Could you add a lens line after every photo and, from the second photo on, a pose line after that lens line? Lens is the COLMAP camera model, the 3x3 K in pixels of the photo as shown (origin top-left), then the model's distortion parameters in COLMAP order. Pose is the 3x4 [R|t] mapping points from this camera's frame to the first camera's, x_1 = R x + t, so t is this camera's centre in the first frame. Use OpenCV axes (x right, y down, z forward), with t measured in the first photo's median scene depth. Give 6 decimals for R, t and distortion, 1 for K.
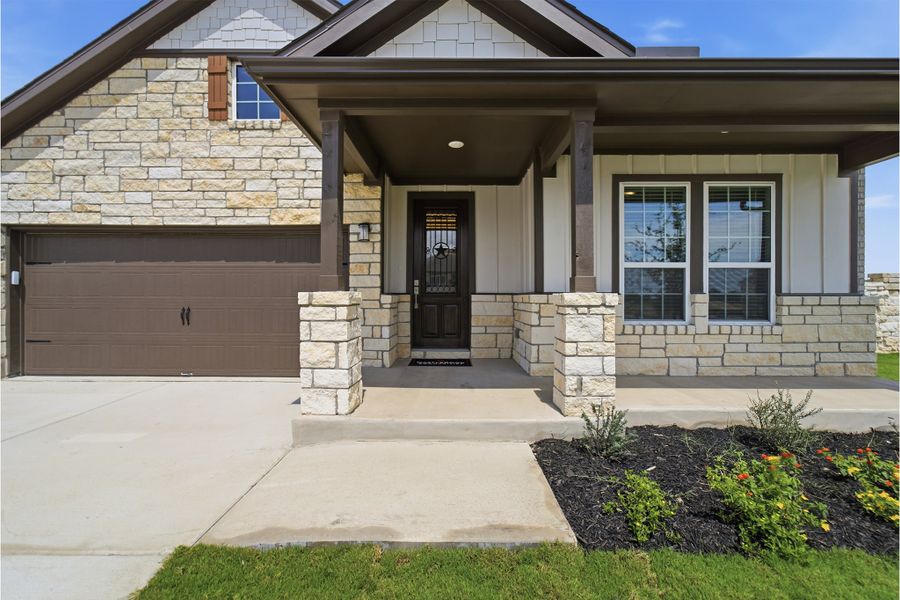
lens RADIAL K [[372.0, 0, 449.0], [0, 372.0, 297.2], [0, 0, 1]] dist [0.027709, -0.011859]
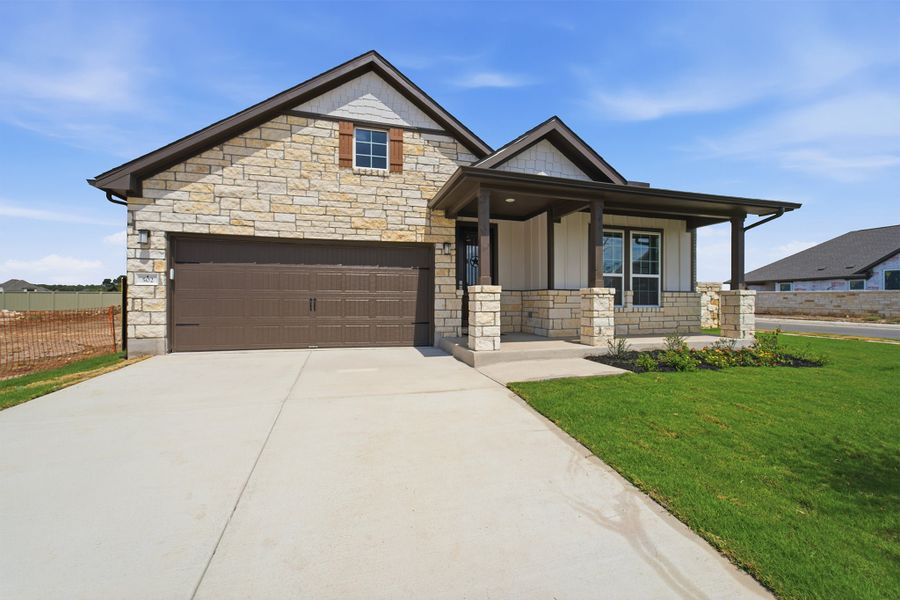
lens RADIAL K [[372.0, 0, 450.8], [0, 372.0, 298.7], [0, 0, 1]] dist [0.000427, 0.000666]
pose [[0.959405, 0.003097, 0.282013, -0.632360], [-0.001710, 0.999985, -0.005163, 0.037582], [-0.282025, 0.004471, 0.959397, -0.470362]]
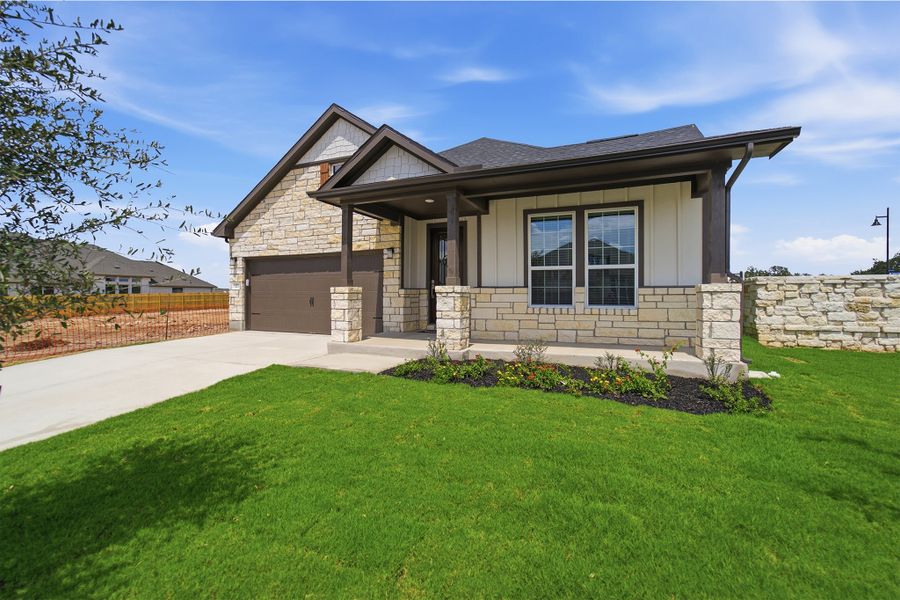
lens RADIAL K [[376.9, 0, 445.2], [0, 376.9, 295.5], [0, 0, 1]] dist [-0.001274, 0.000157]
pose [[0.922668, -0.000678, -0.385596, 0.676123], [-0.000077, 0.999998, -0.001941, 0.024471], [0.385596, 0.001820, 0.922666, -0.508813]]
